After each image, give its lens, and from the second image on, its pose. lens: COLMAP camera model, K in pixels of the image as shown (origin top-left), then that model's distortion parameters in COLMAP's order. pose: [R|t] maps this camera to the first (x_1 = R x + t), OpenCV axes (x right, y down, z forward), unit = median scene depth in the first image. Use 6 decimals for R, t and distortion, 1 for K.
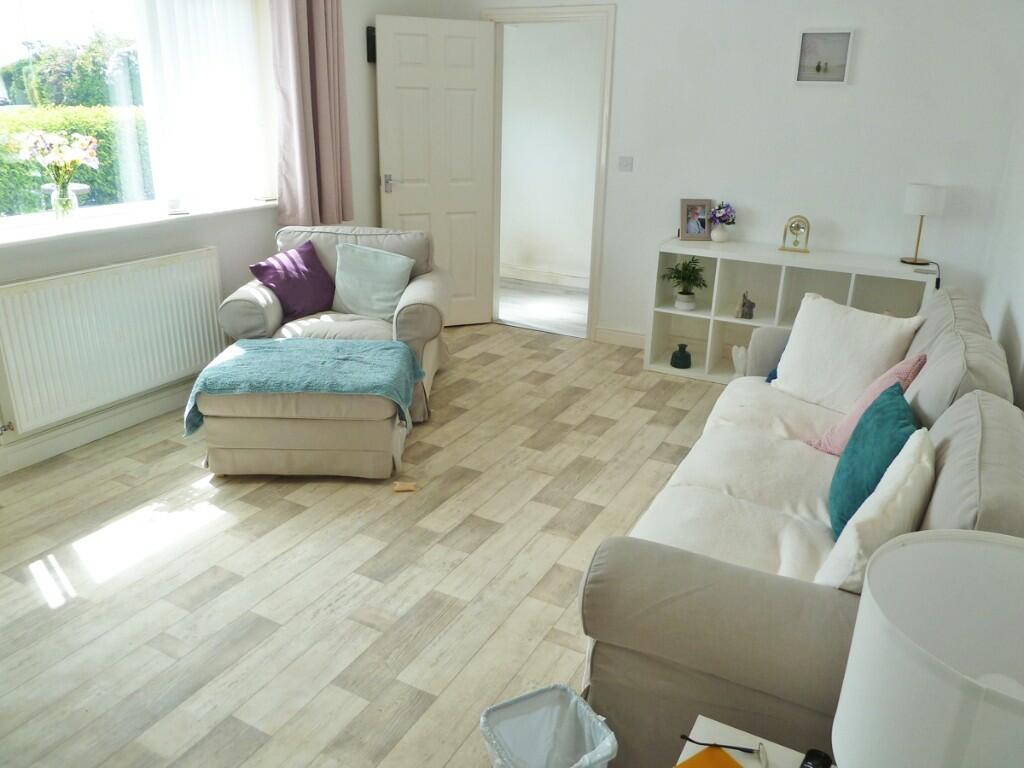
lens RADIAL K [[762.9, 0, 515.5], [0, 762.9, 375.2], [0, 0, 1]] dist [-0.028063, -0.006514]
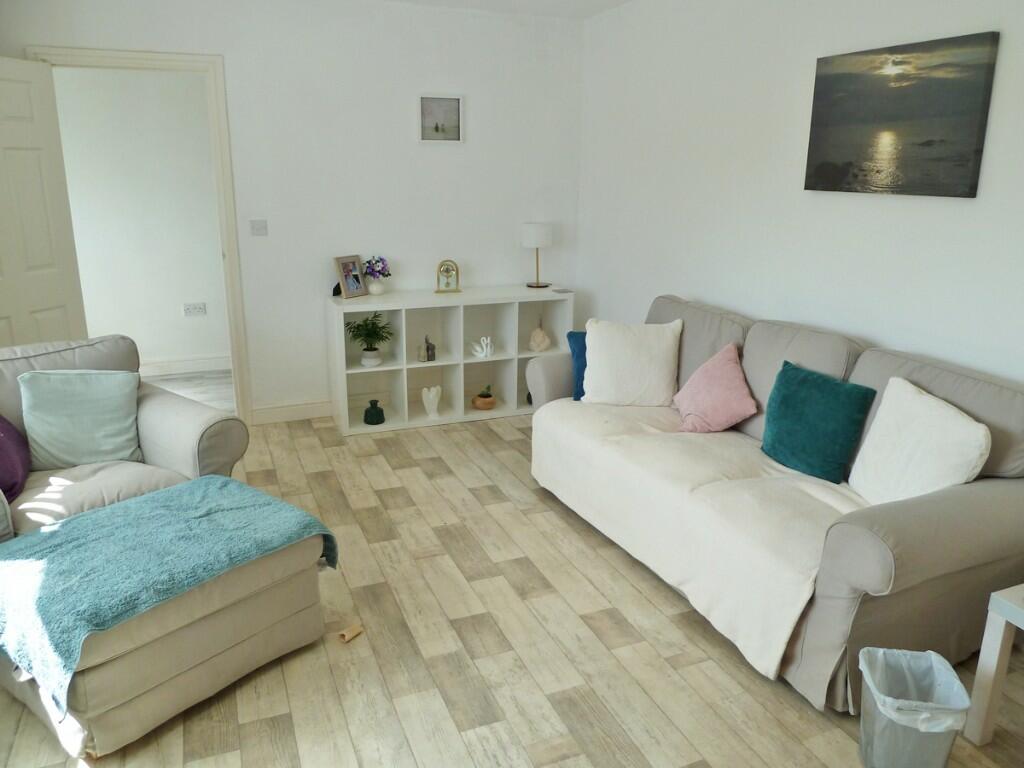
lens RADIAL K [[762.9, 0, 519.7], [0, 762.9, 382.7], [0, 0, 1]] dist [-0.028063, -0.006514]
pose [[0.631178, -0.226605, 0.741798, -0.467583], [0.262854, 0.962271, 0.070300, -0.098367], [-0.729741, 0.150613, 0.666928, 0.233167]]
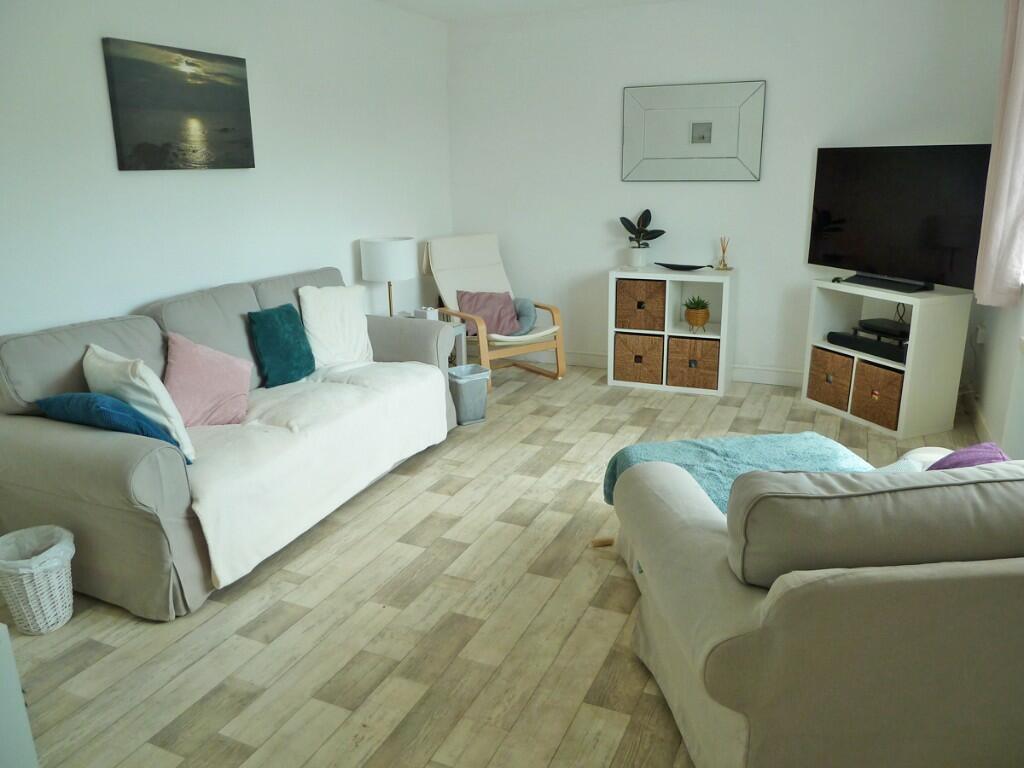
lens RADIAL K [[762.9, 0, 511.9], [0, 762.9, 388.5], [0, 0, 1]] dist [-0.028063, -0.006514]
pose [[-0.998023, 0.009422, -0.062144, 0.020933], [-0.028765, 0.810626, 0.584857, -0.459550], [0.055886, 0.585489, -0.808752, 1.347988]]
